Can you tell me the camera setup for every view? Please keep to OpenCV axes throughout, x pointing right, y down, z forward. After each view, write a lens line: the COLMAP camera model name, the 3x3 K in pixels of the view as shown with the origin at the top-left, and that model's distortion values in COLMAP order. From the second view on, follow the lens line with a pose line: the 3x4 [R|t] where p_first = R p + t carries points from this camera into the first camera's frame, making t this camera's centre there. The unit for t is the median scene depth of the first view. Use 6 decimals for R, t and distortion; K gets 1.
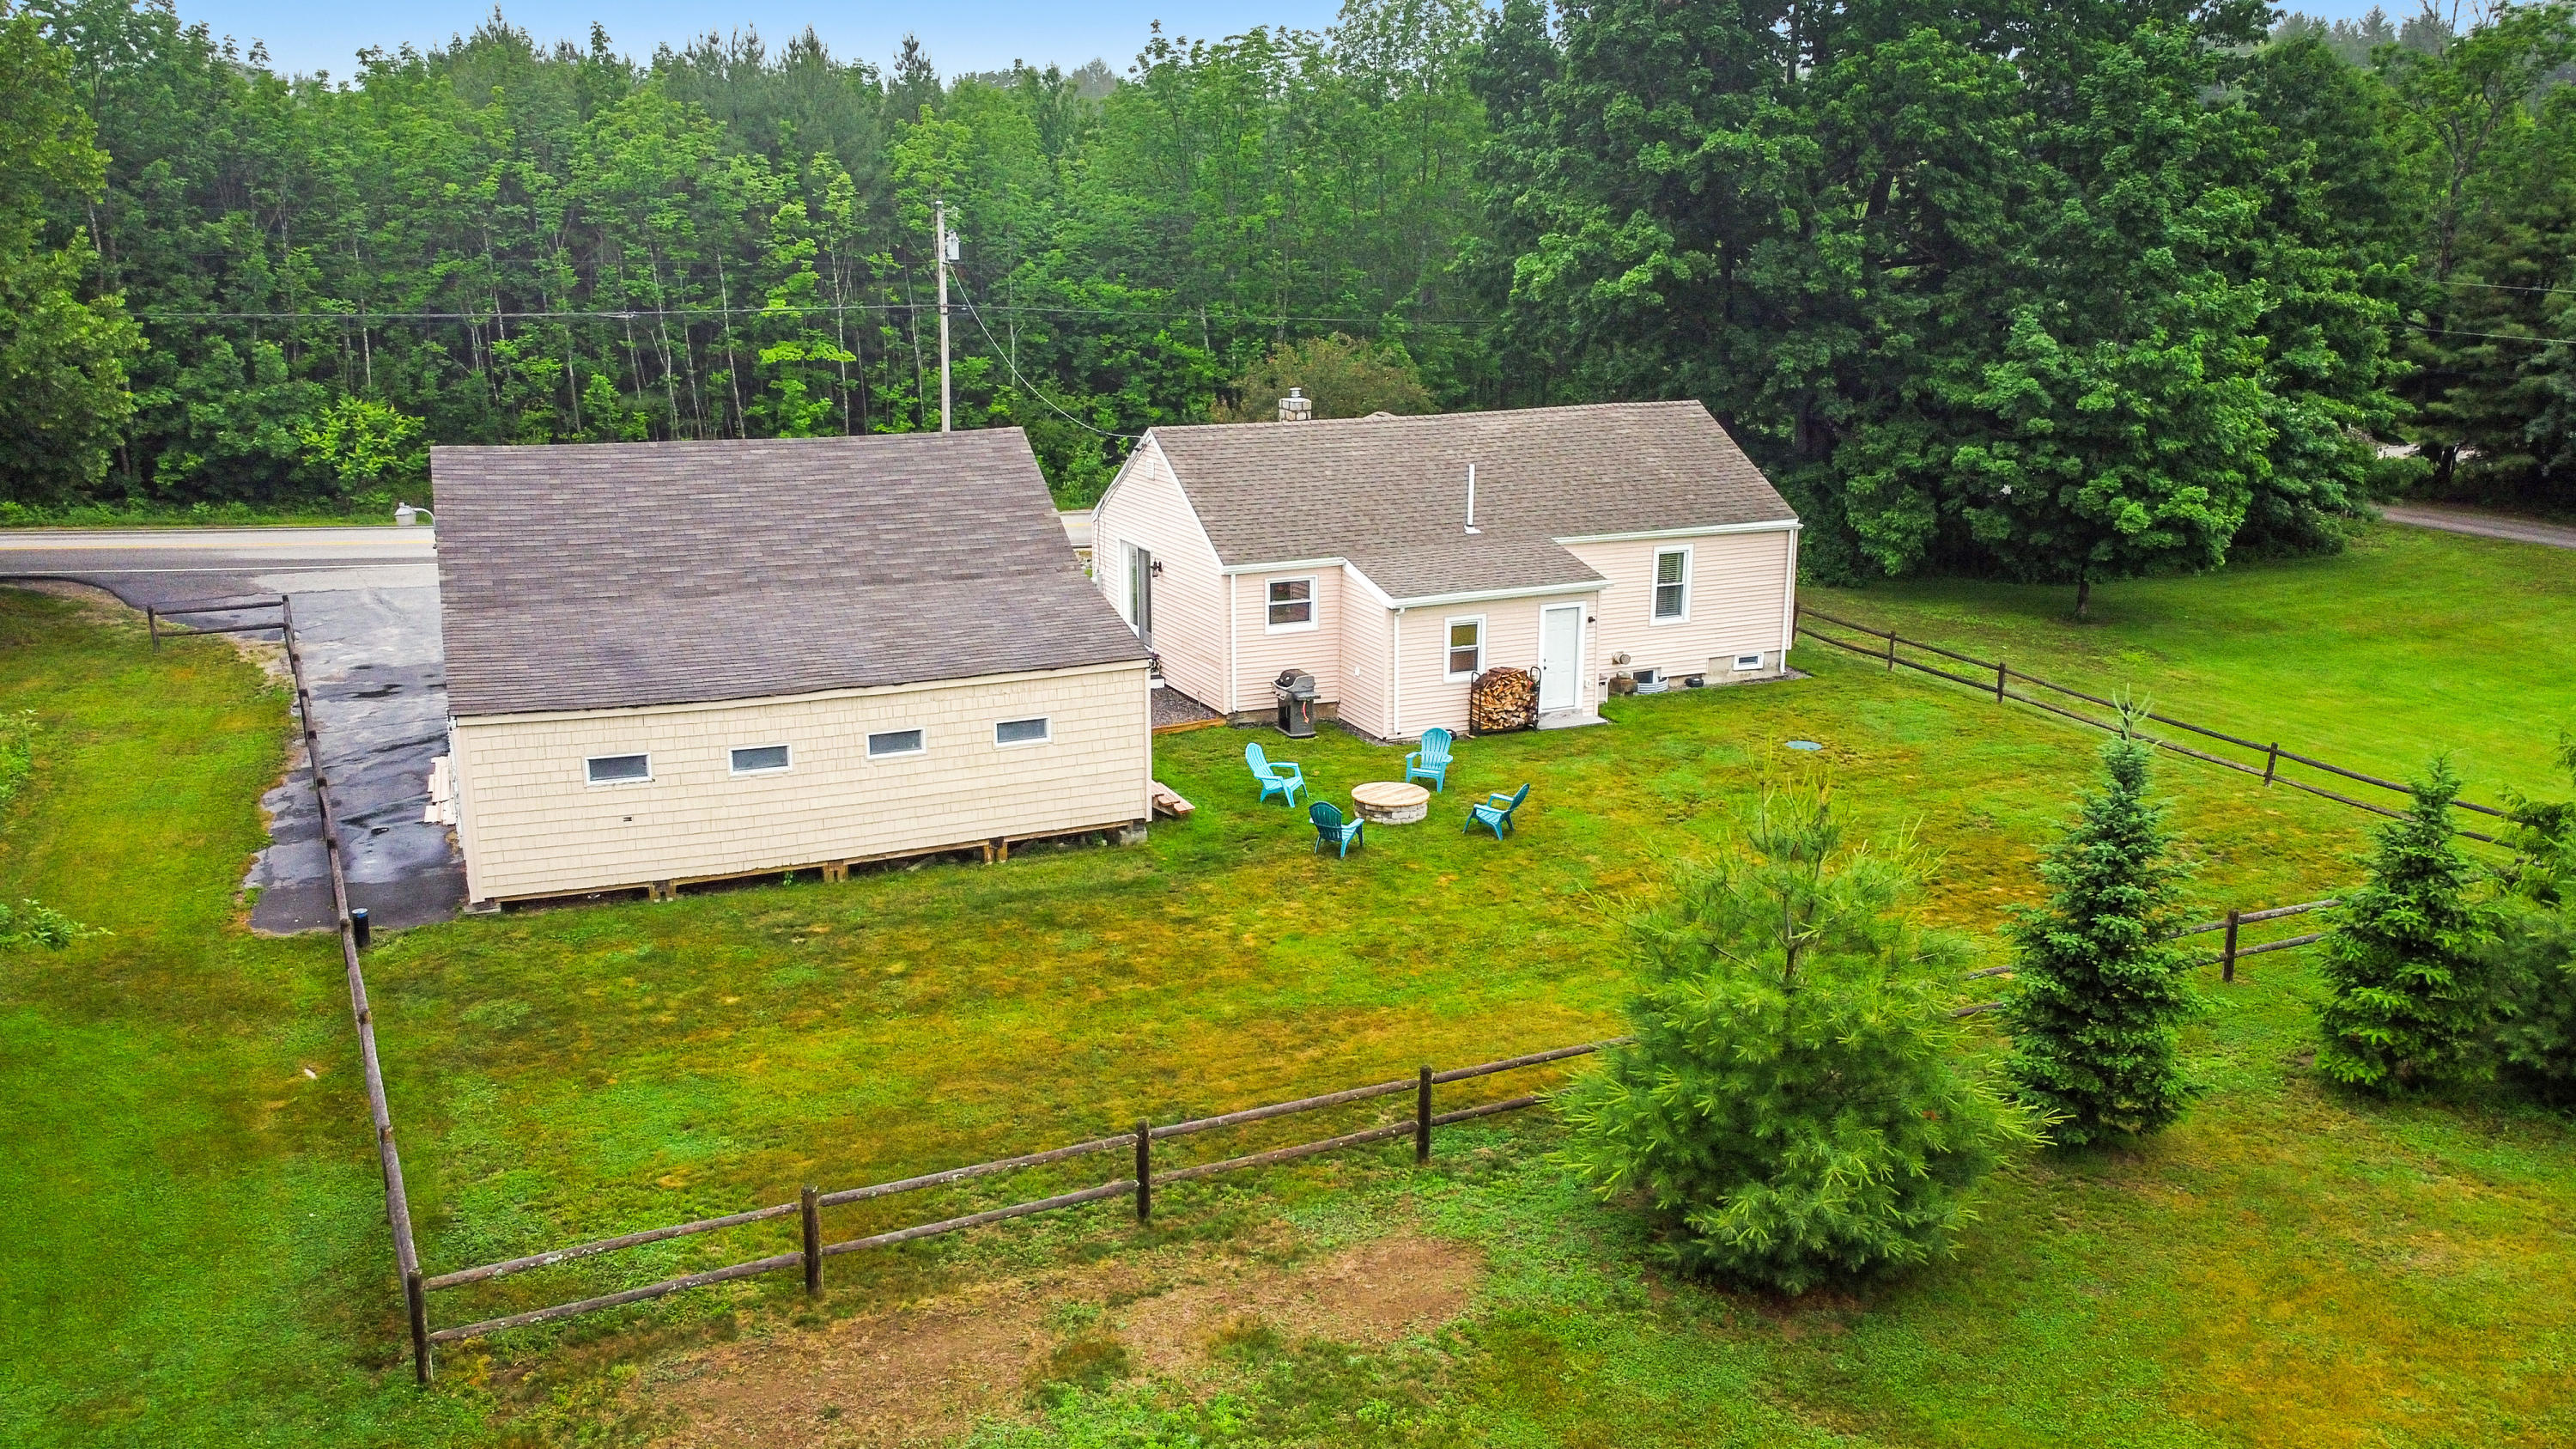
lens RADIAL K [[1923.6, 0, 1301.0], [0, 1923.6, 723.2], [0, 0, 1]] dist [0.002991, -0.003137]
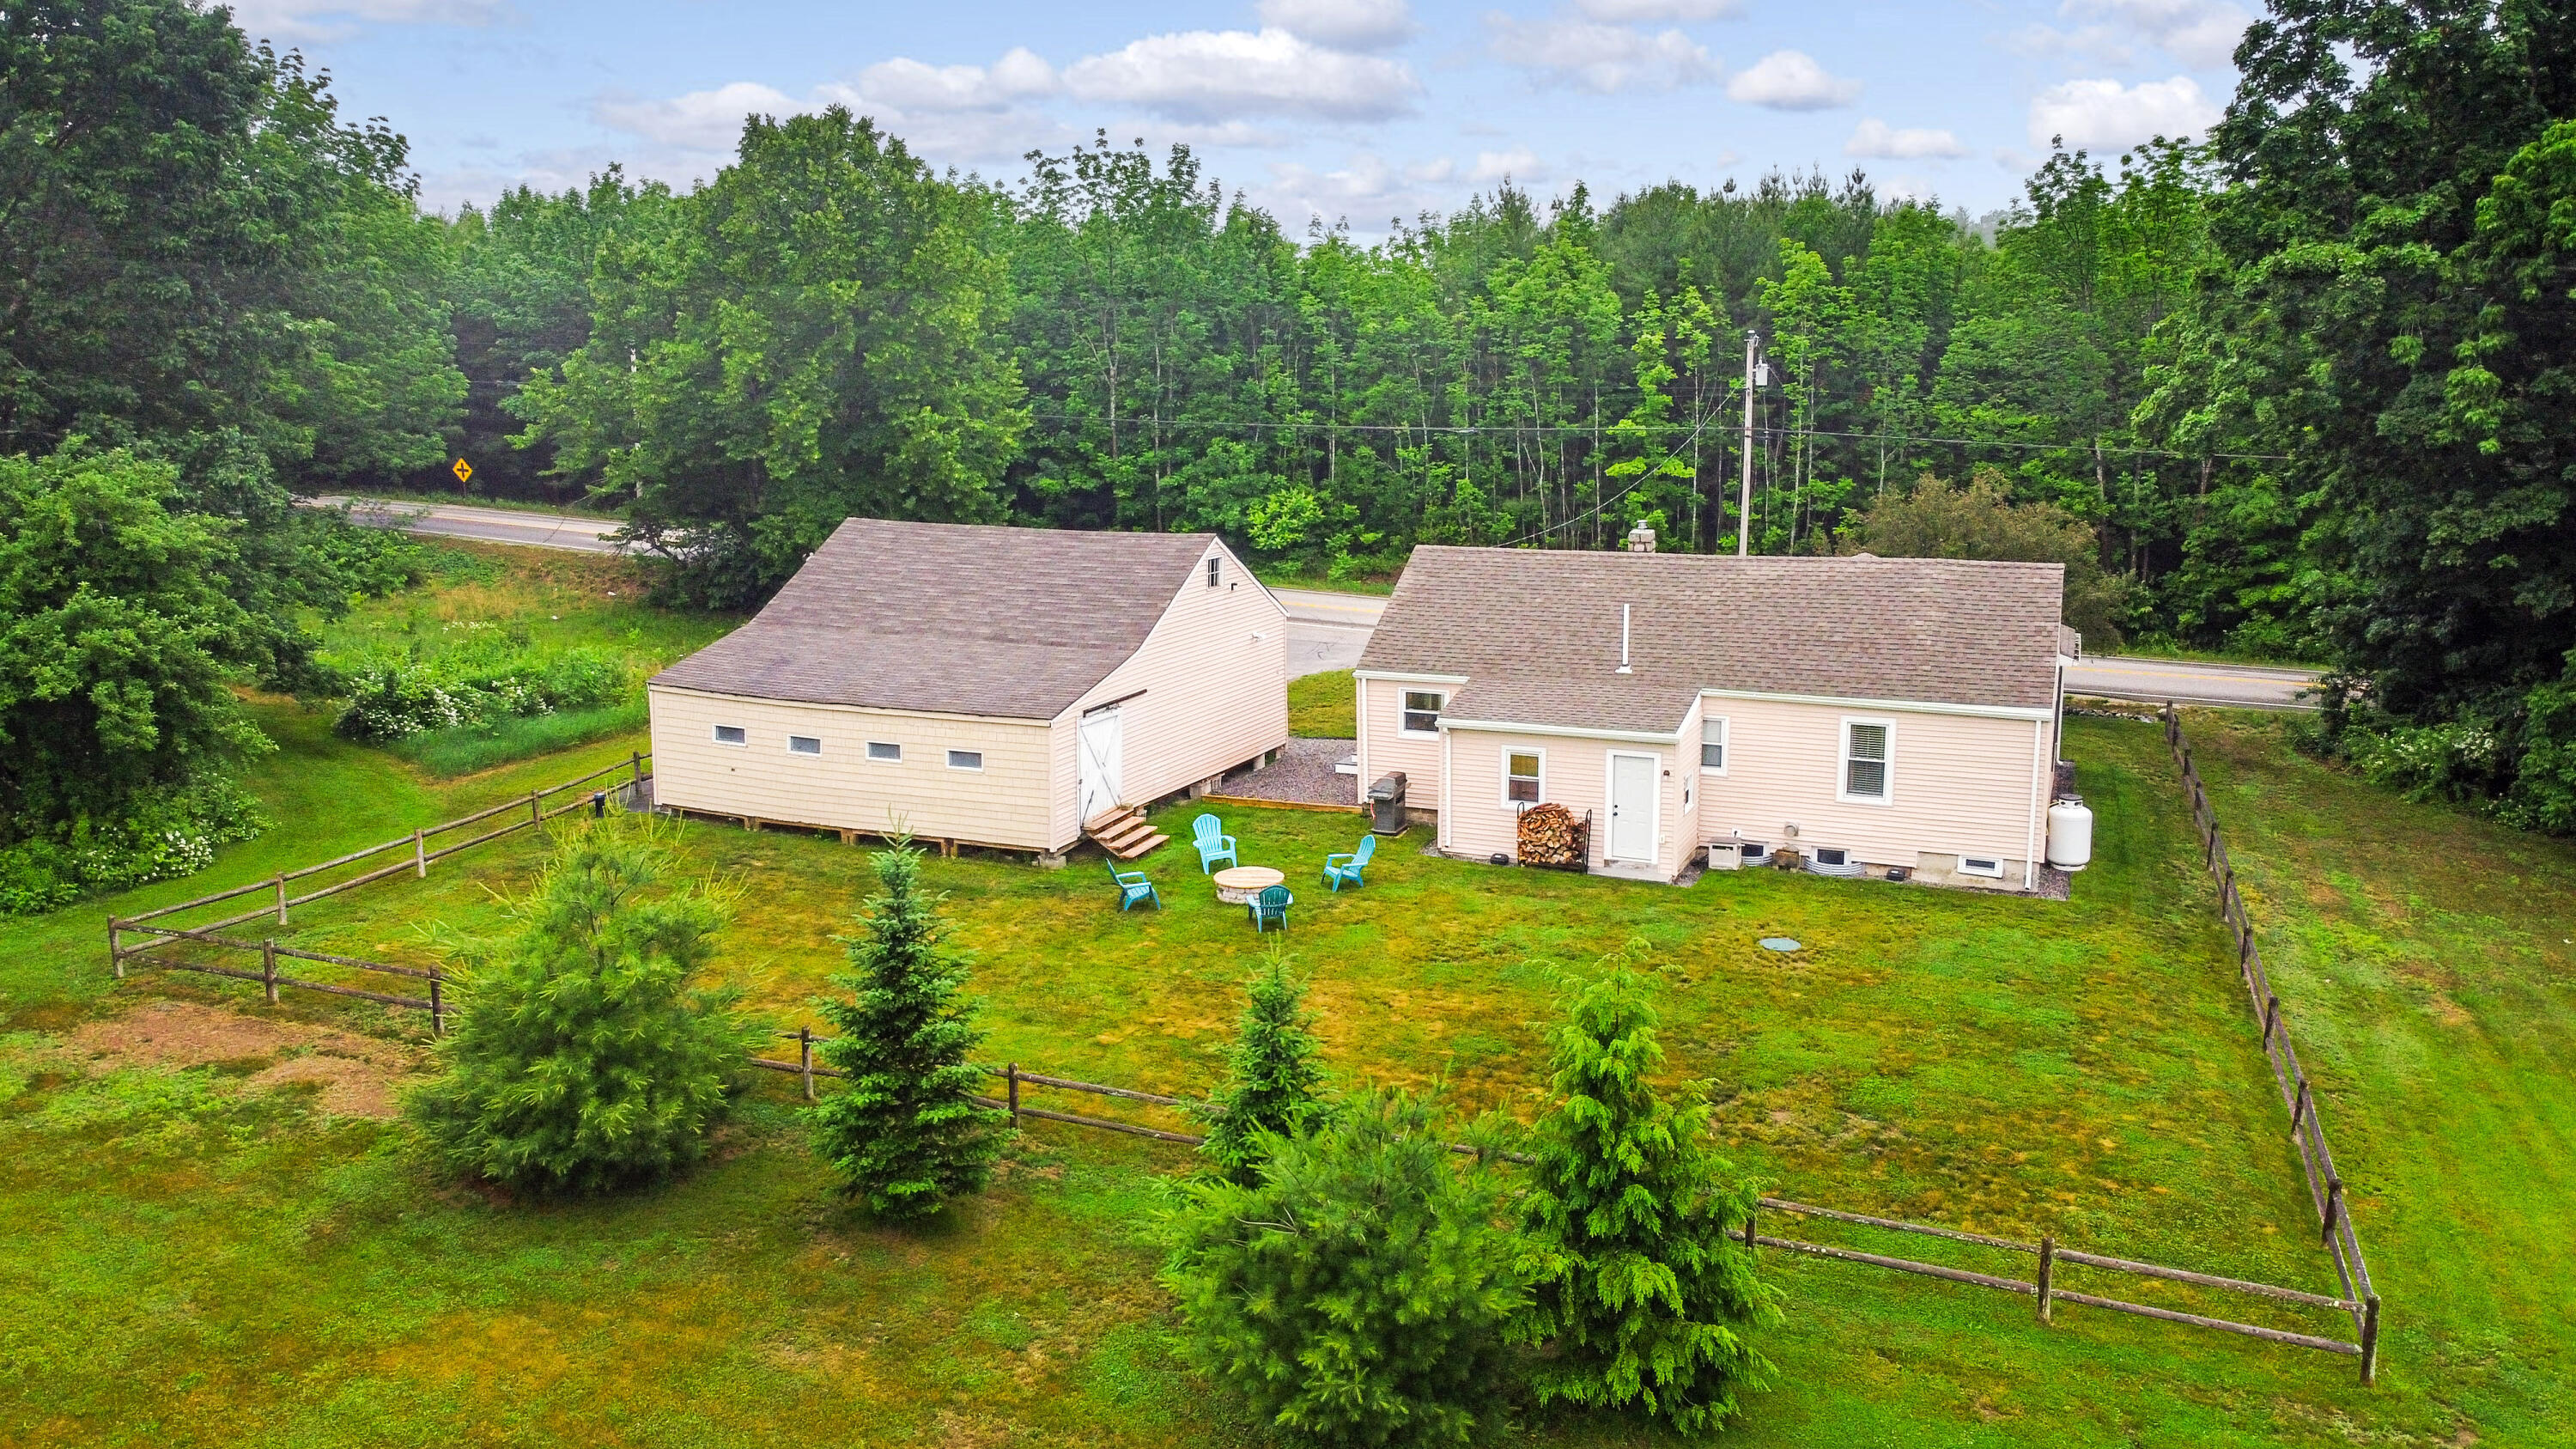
lens RADIAL K [[1923.6, 0, 1301.0], [0, 1923.6, 723.2], [0, 0, 1]] dist [0.002991, -0.003137]
pose [[0.672488, 0.137201, -0.727279, 0.725801], [-0.175899, 0.984139, 0.023010, -0.068838], [0.718901, 0.112454, 0.685956, 0.209640]]
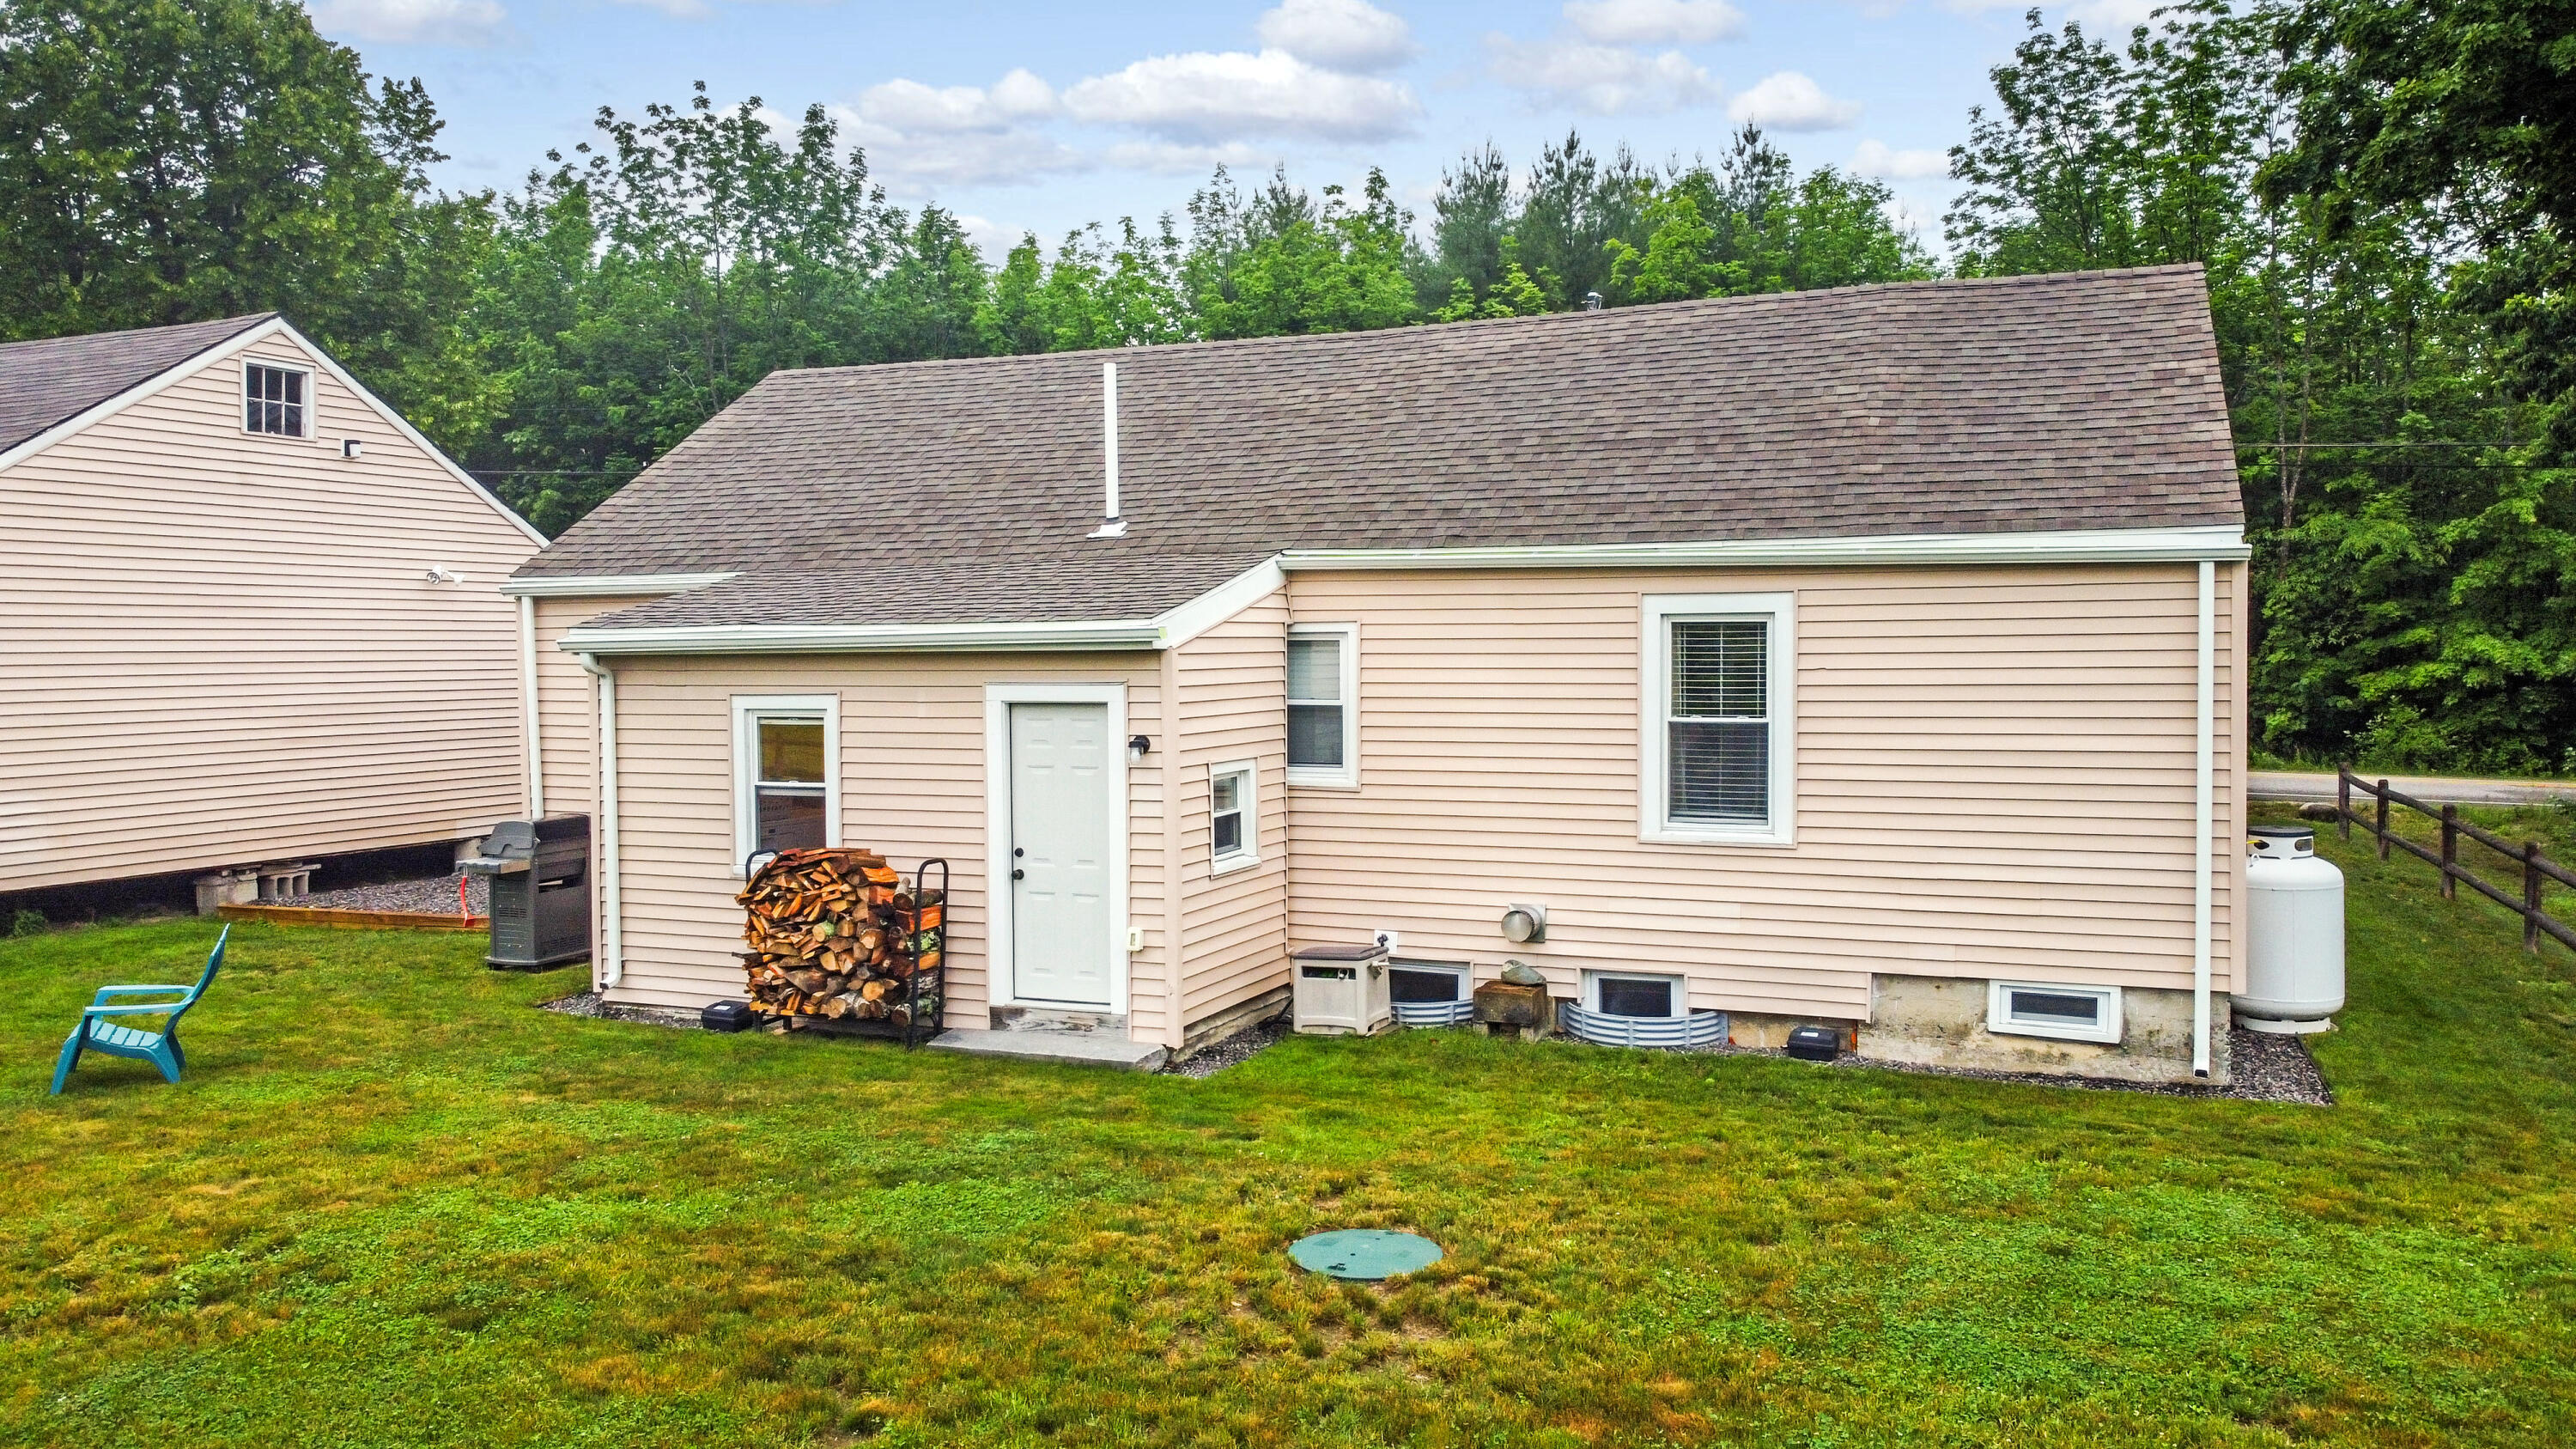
lens RADIAL K [[1941.9, 0, 1300.9], [0, 1941.9, 708.8], [0, 0, 1]] dist [0.002783, 0.001072]
pose [[0.689283, 0.019628, -0.724226, 0.414539], [-0.170396, 0.975984, -0.135723, -0.019181], [0.704169, 0.216956, 0.676074, 0.795685]]
